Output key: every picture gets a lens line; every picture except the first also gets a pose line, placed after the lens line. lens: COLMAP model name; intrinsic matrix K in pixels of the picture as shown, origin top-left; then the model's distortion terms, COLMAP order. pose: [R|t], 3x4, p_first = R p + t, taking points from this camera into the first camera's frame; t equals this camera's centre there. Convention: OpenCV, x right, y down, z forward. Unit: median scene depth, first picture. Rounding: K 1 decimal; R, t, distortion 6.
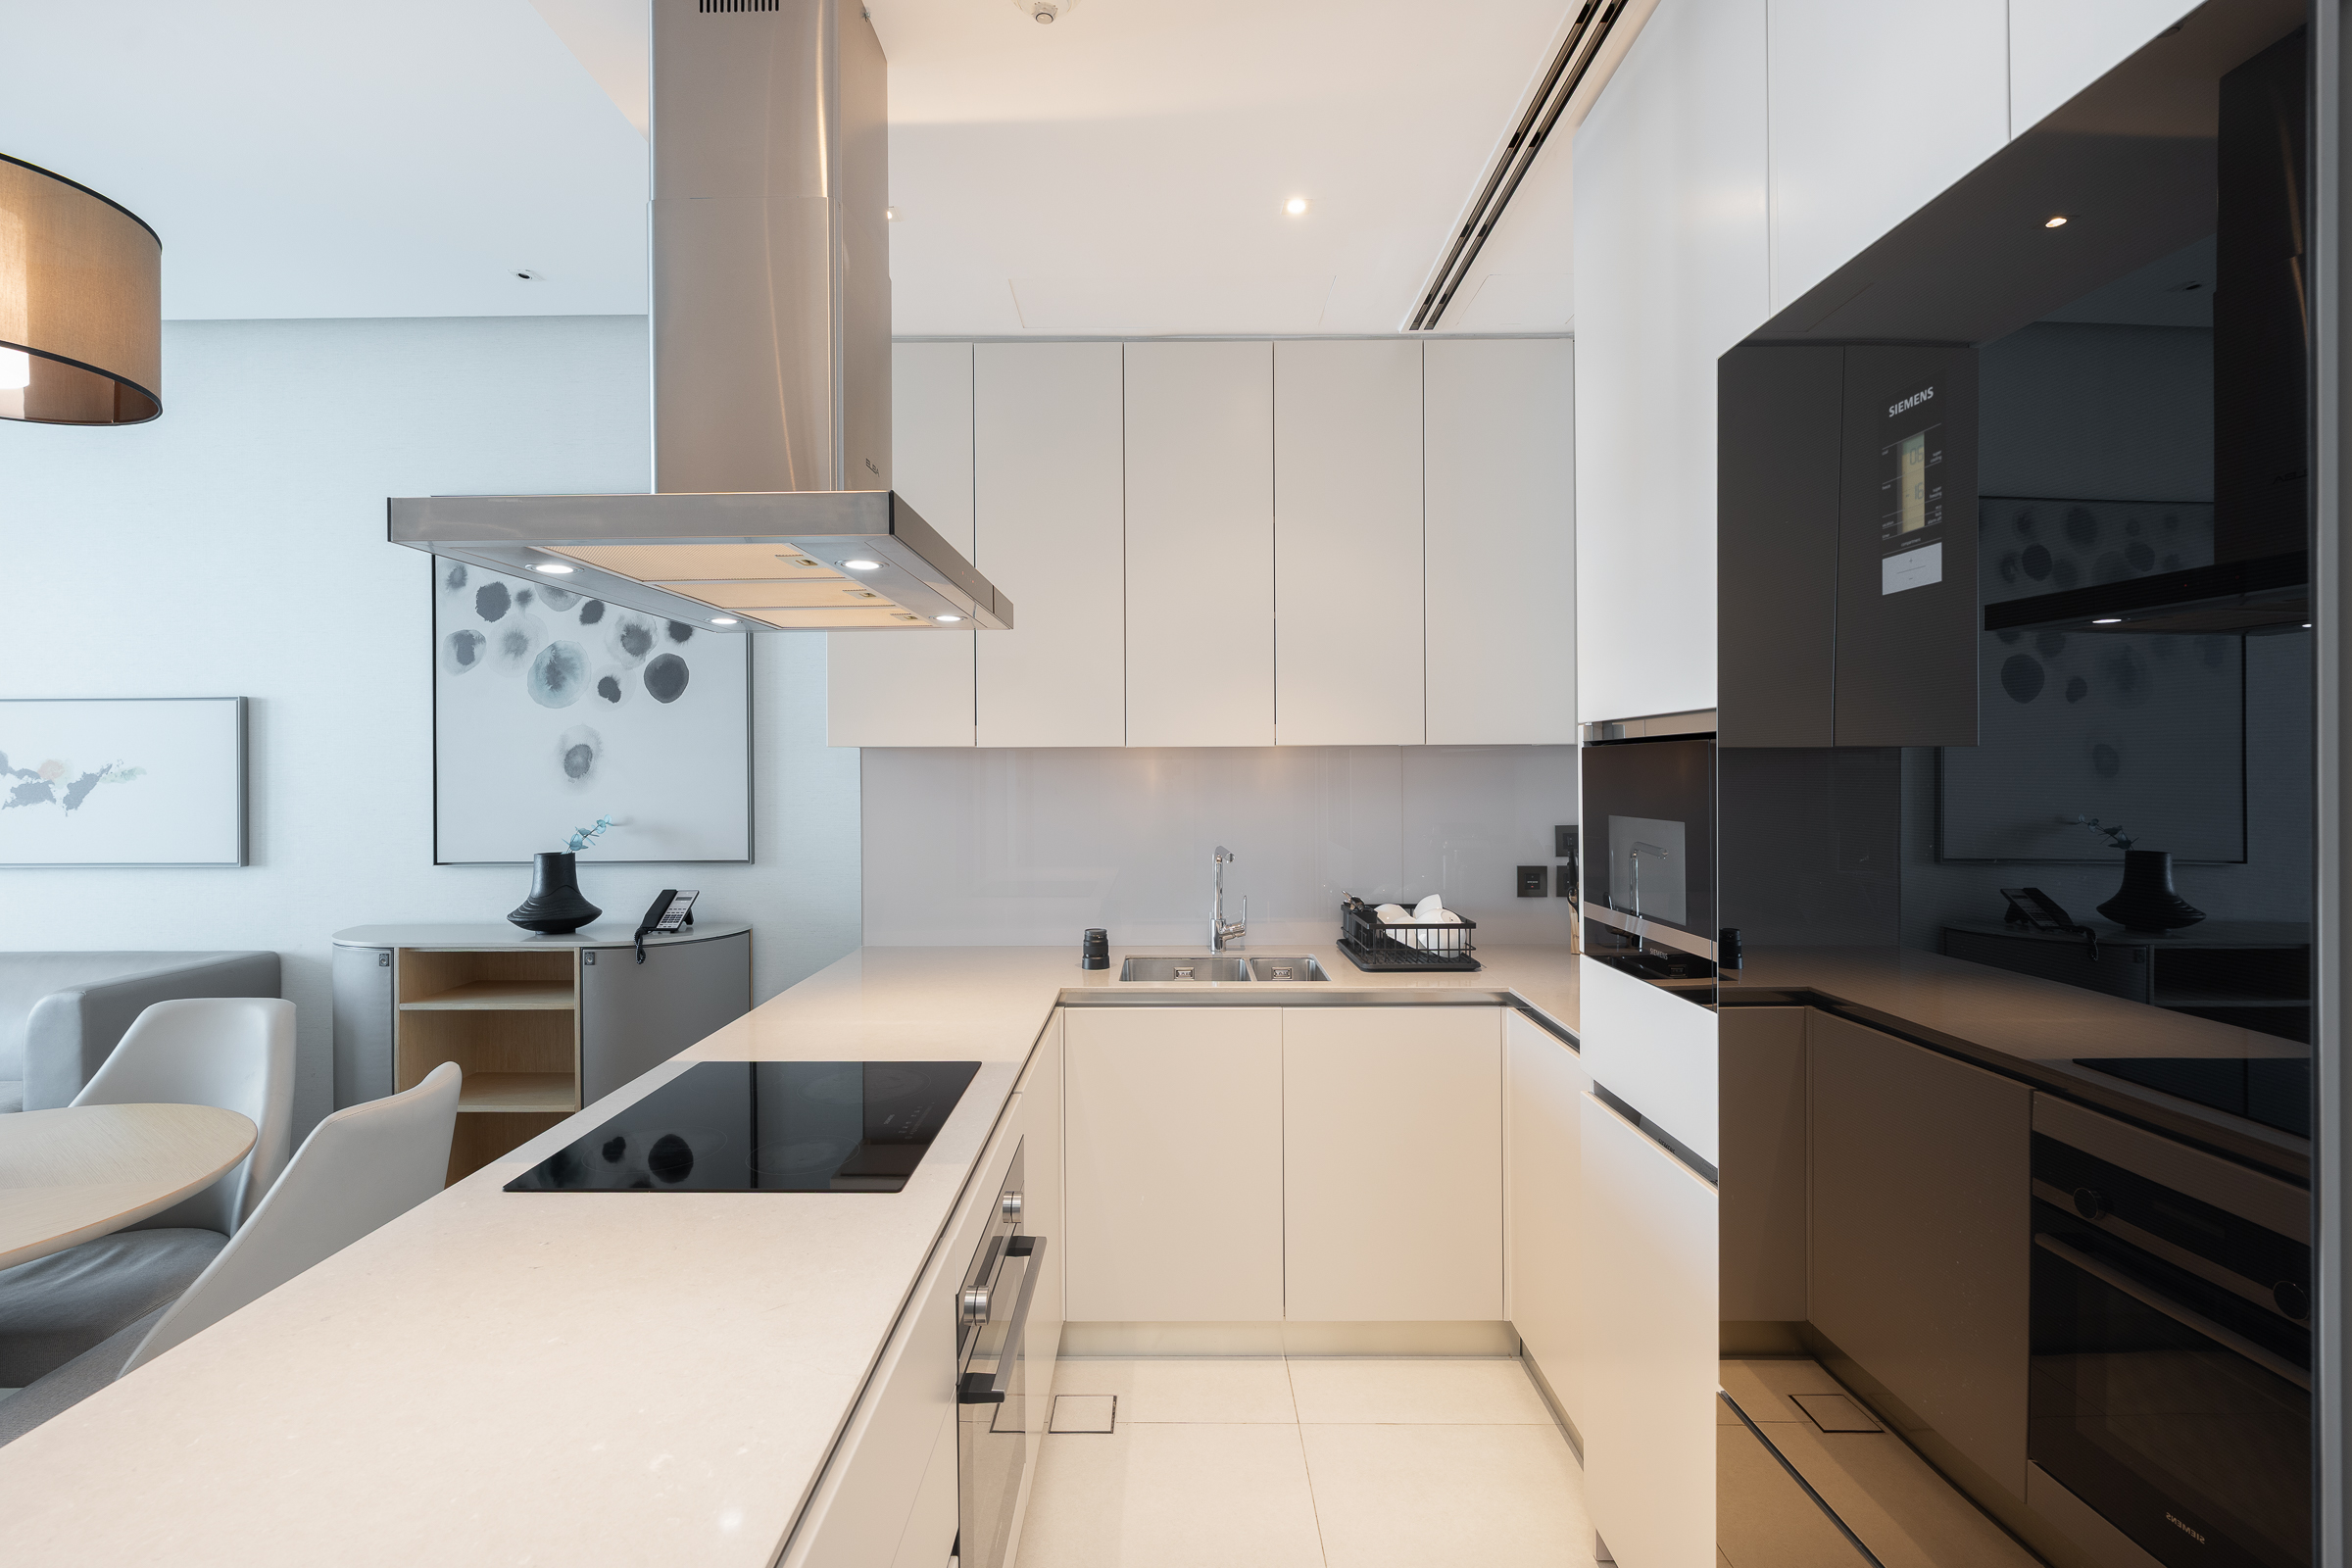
lens RADIAL K [[1077.2, 0, 1169.0], [0, 1077.2, 741.6], [0, 0, 1]] dist [-0.004861, 0.001978]
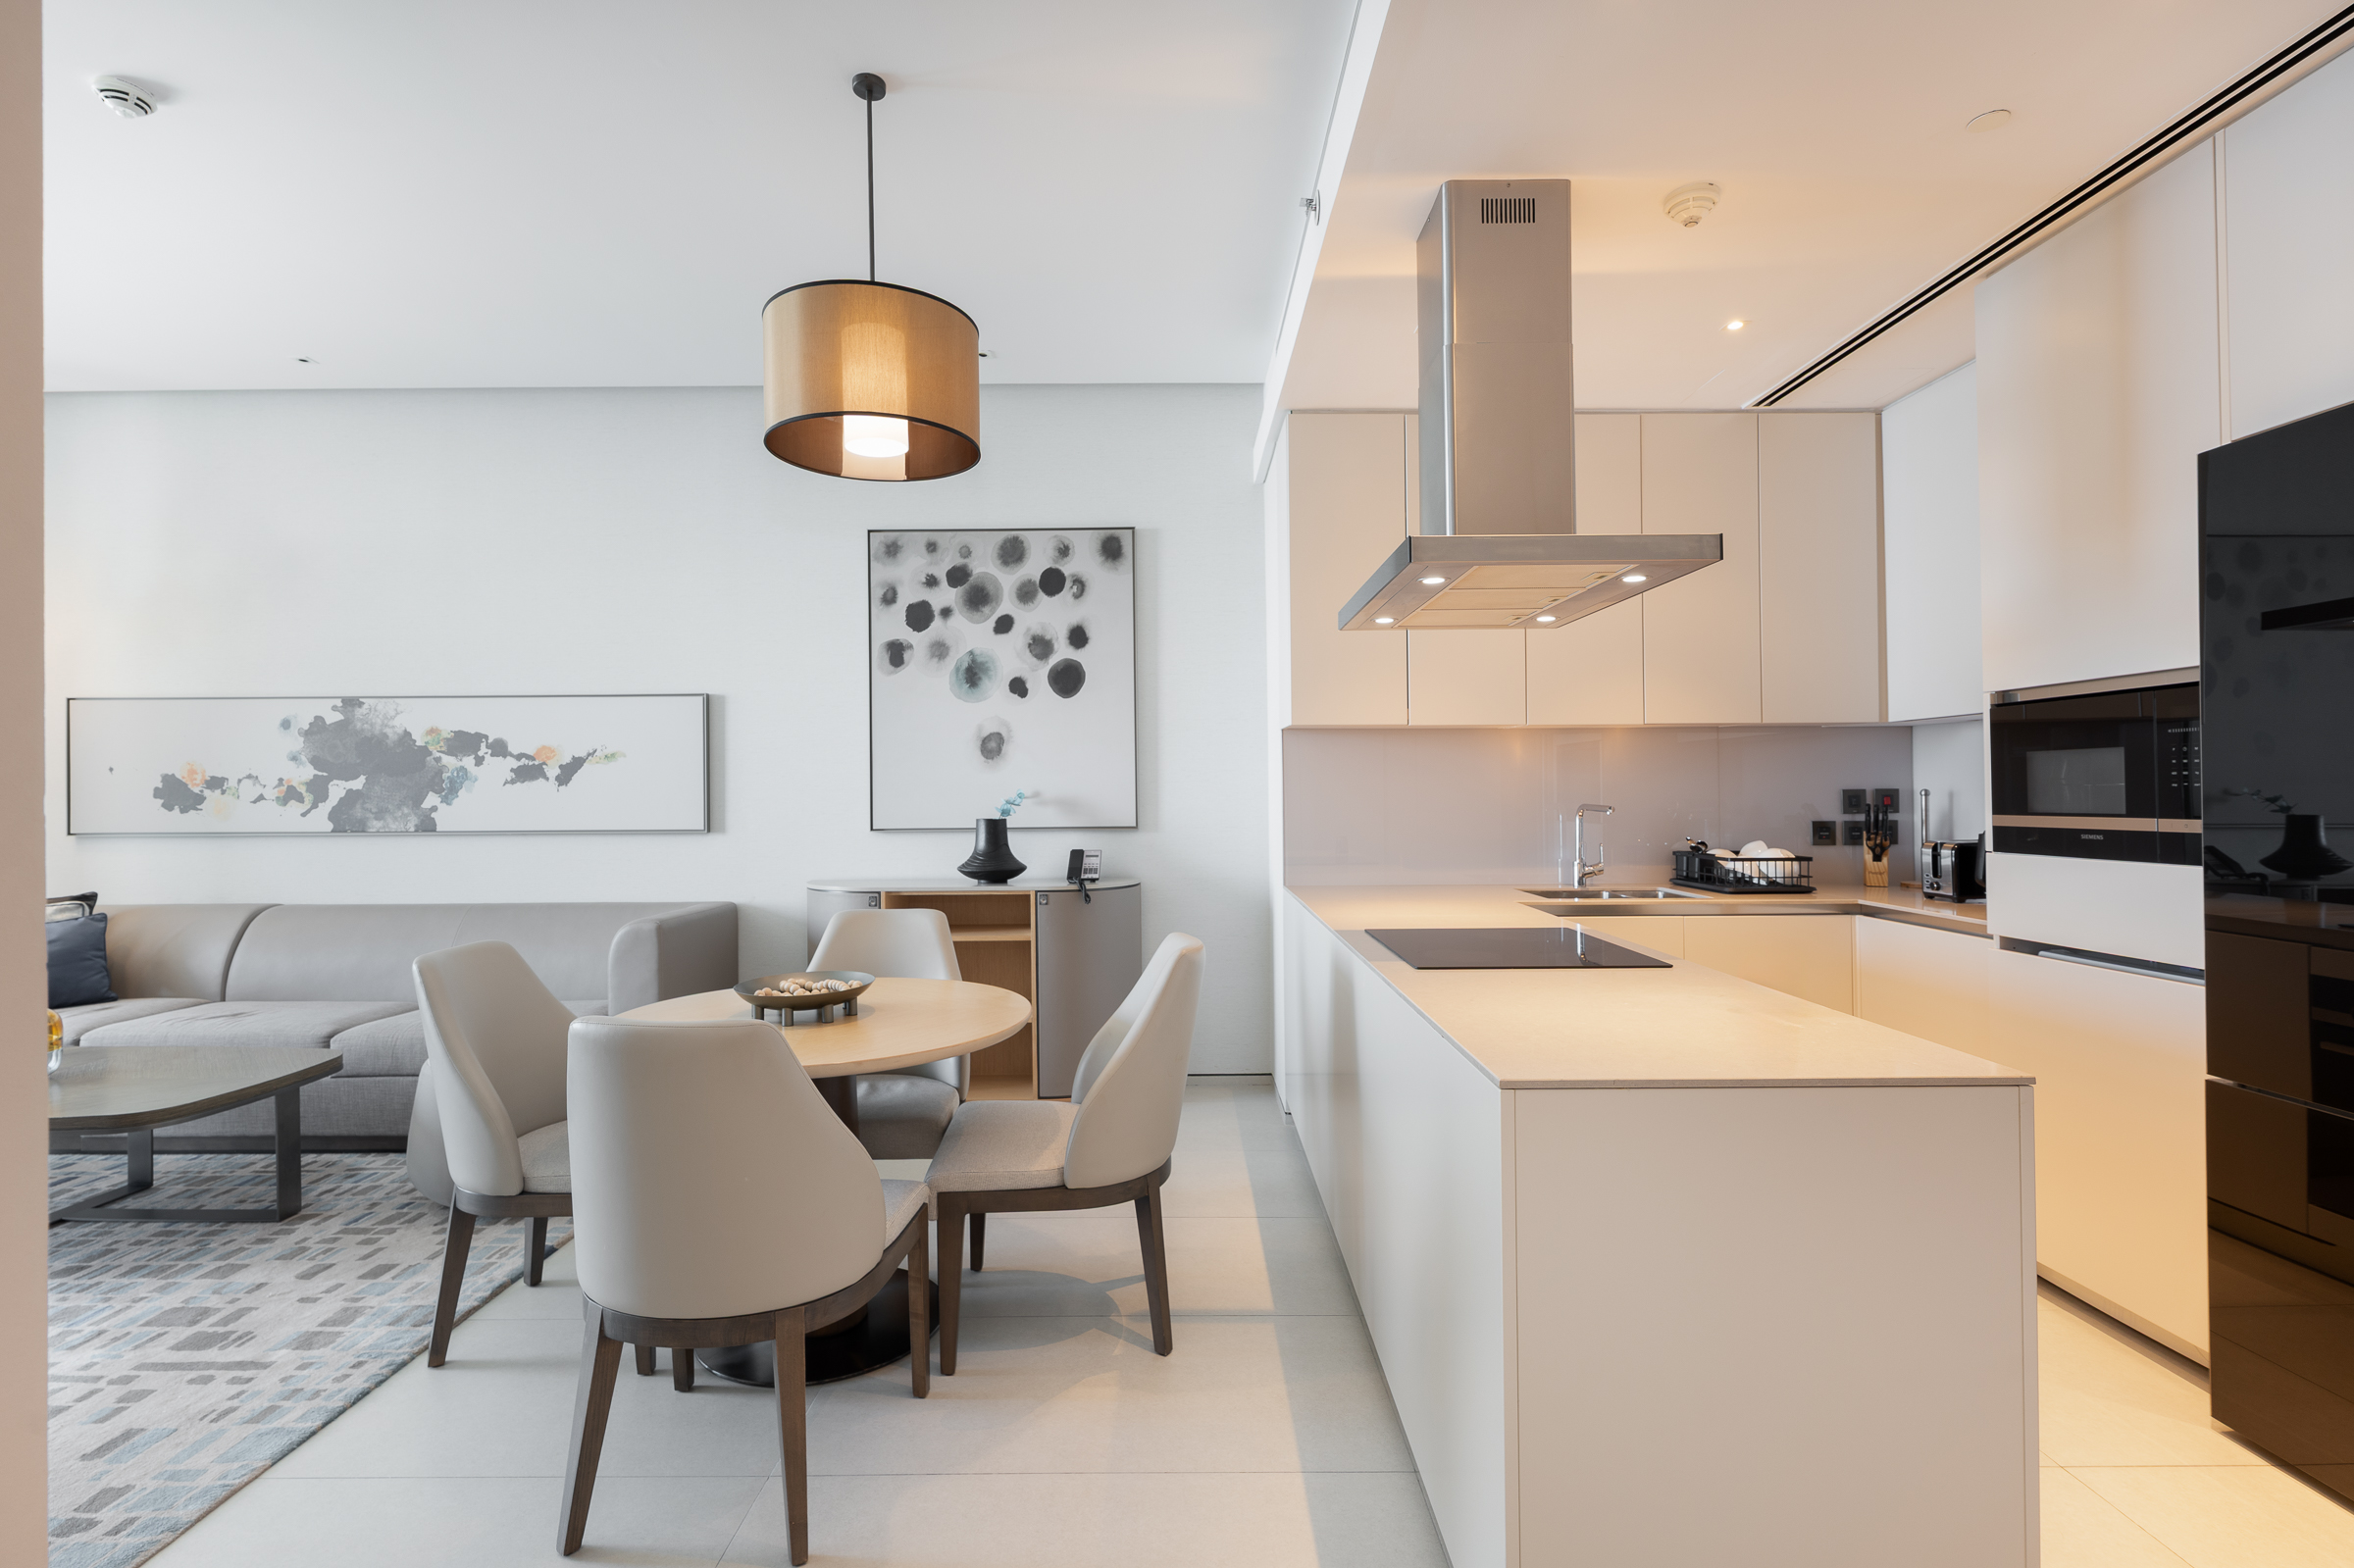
lens RADIAL K [[1078.0, 0, 1169.4], [0, 1078.0, 764.1], [0, 0, 1]] dist [-0.004861, 0.001978]
pose [[0.999746, 0.001159, 0.022493, -0.377719], [-0.000983, 0.999969, -0.007799, 0.047421], [-0.022502, 0.007775, 0.999717, -0.216367]]
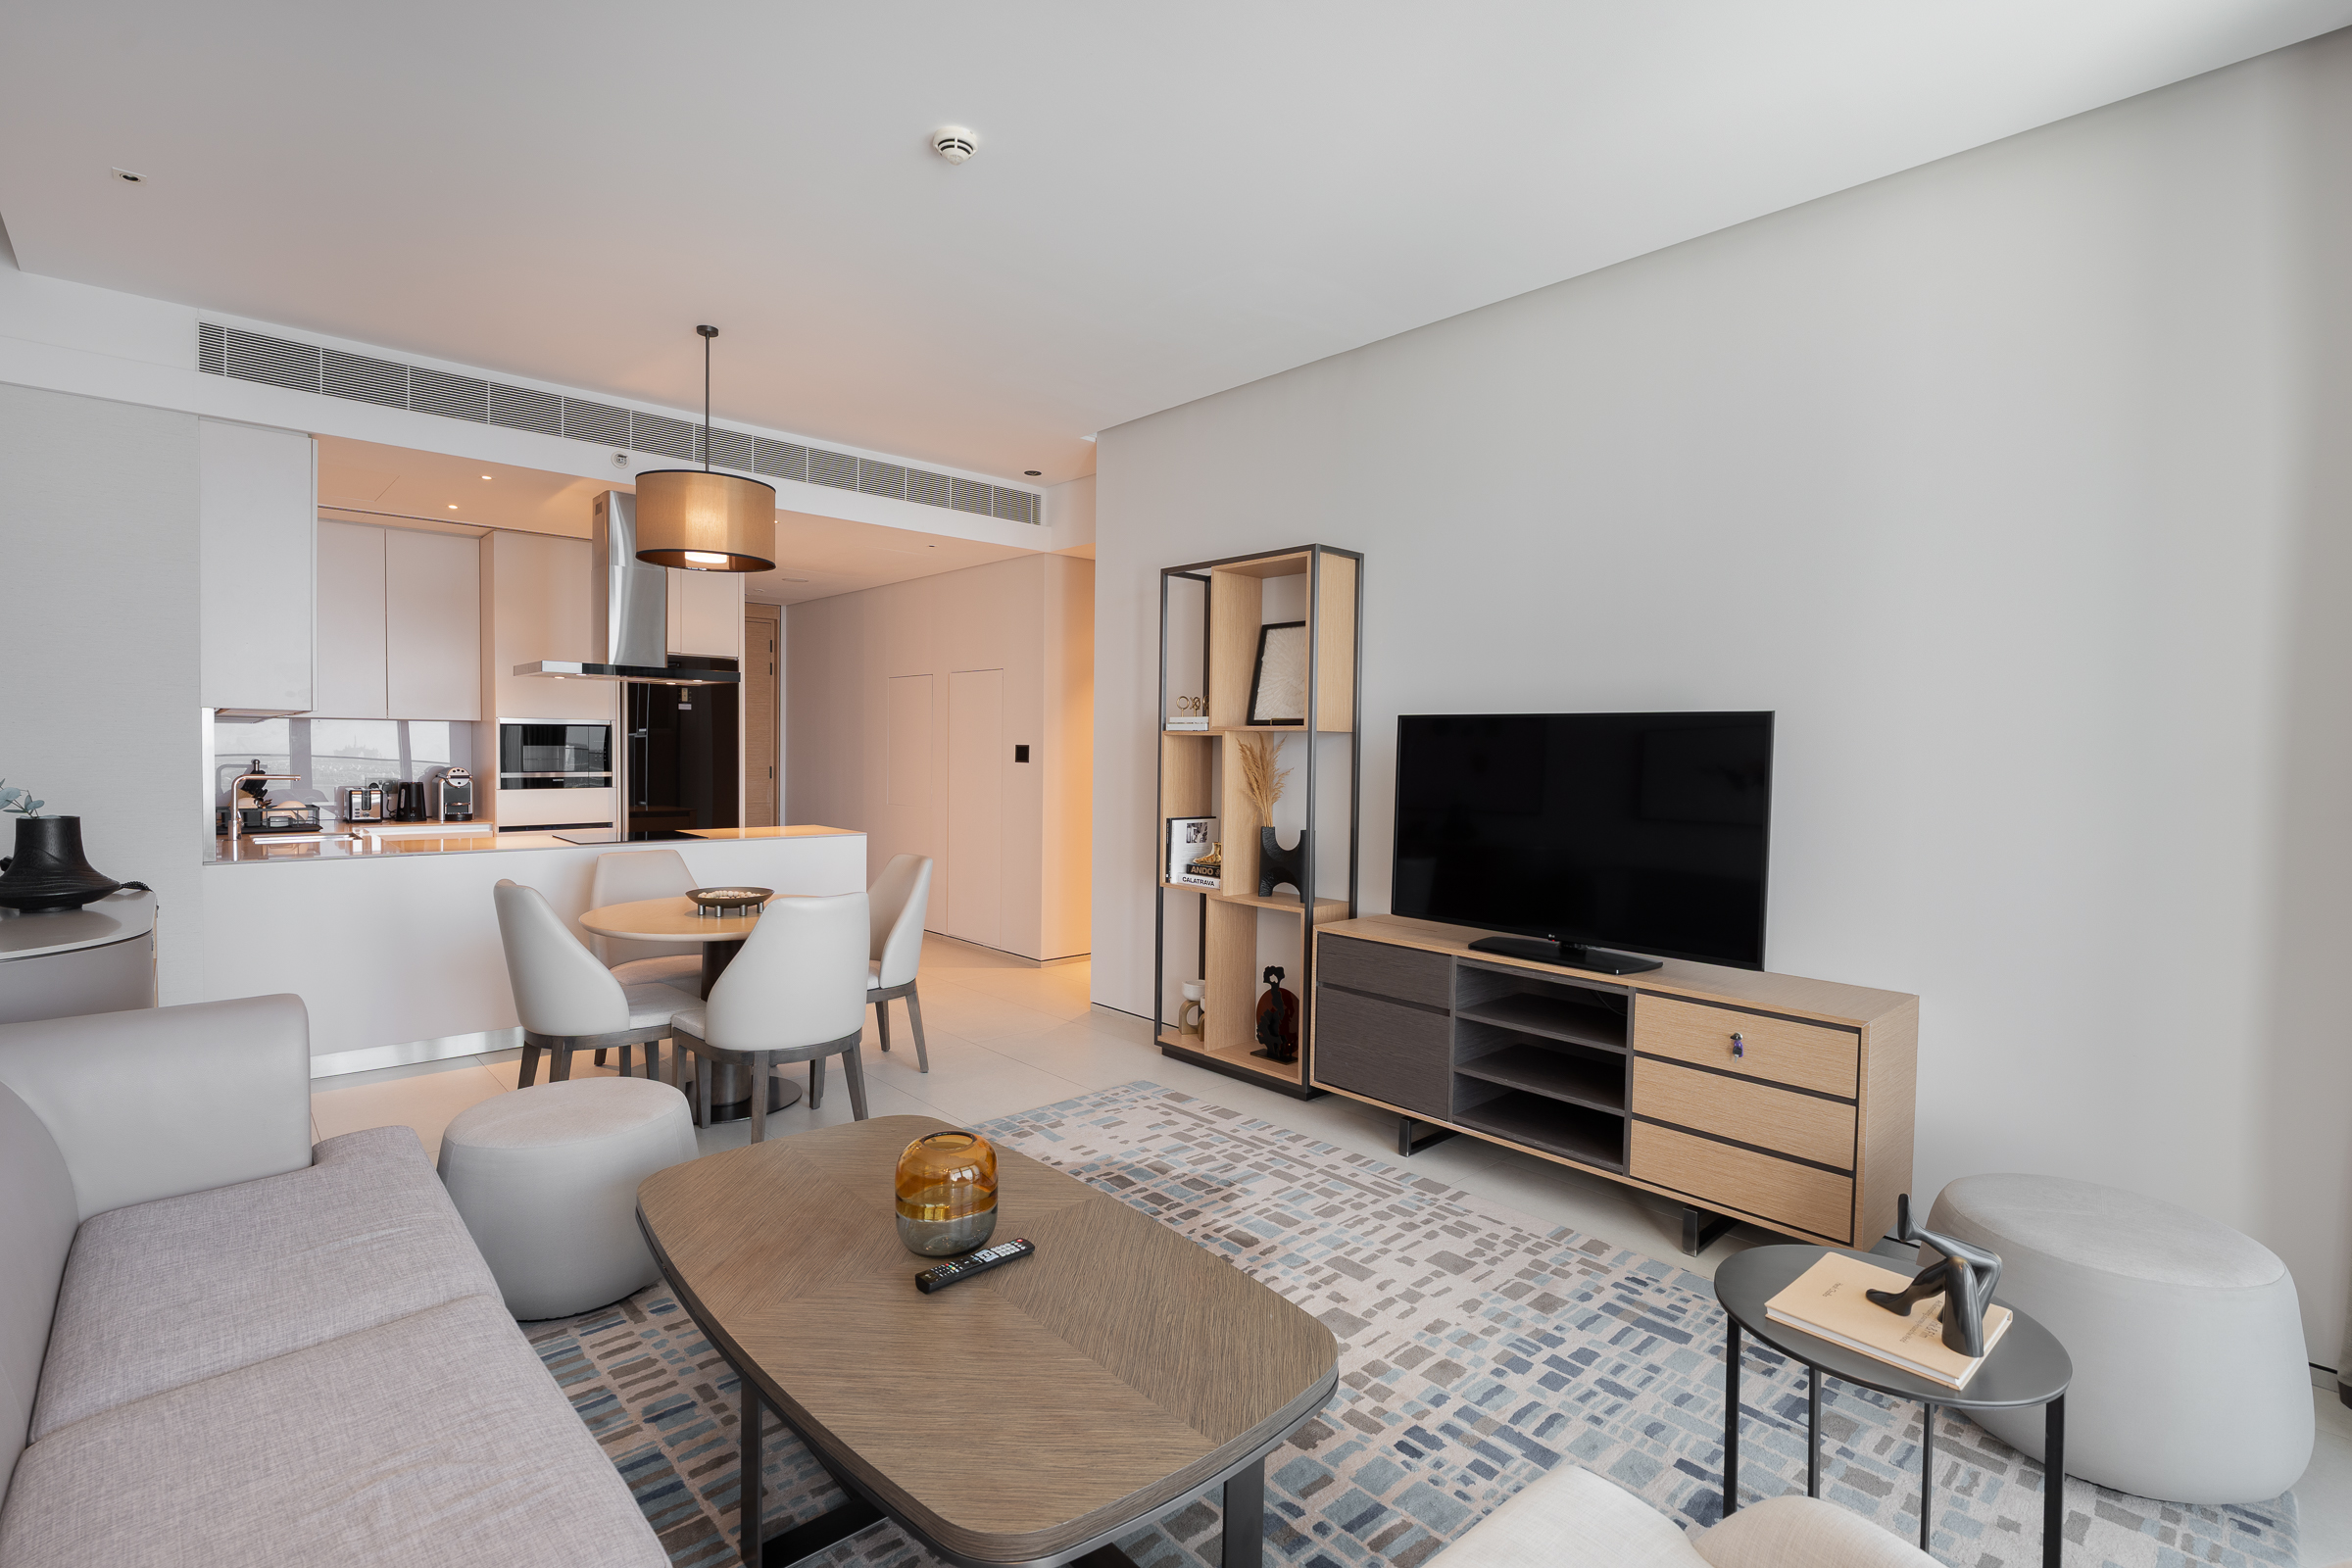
lens RADIAL K [[1077.2, 0, 1169.8], [0, 1077.2, 761.6], [0, 0, 1]] dist [-0.004861, 0.001978]
pose [[-0.697368, -0.013712, 0.716582, -1.681737], [-0.017616, 0.999843, 0.001988, 0.036538], [-0.716497, -0.011237, -0.697500, 0.913592]]
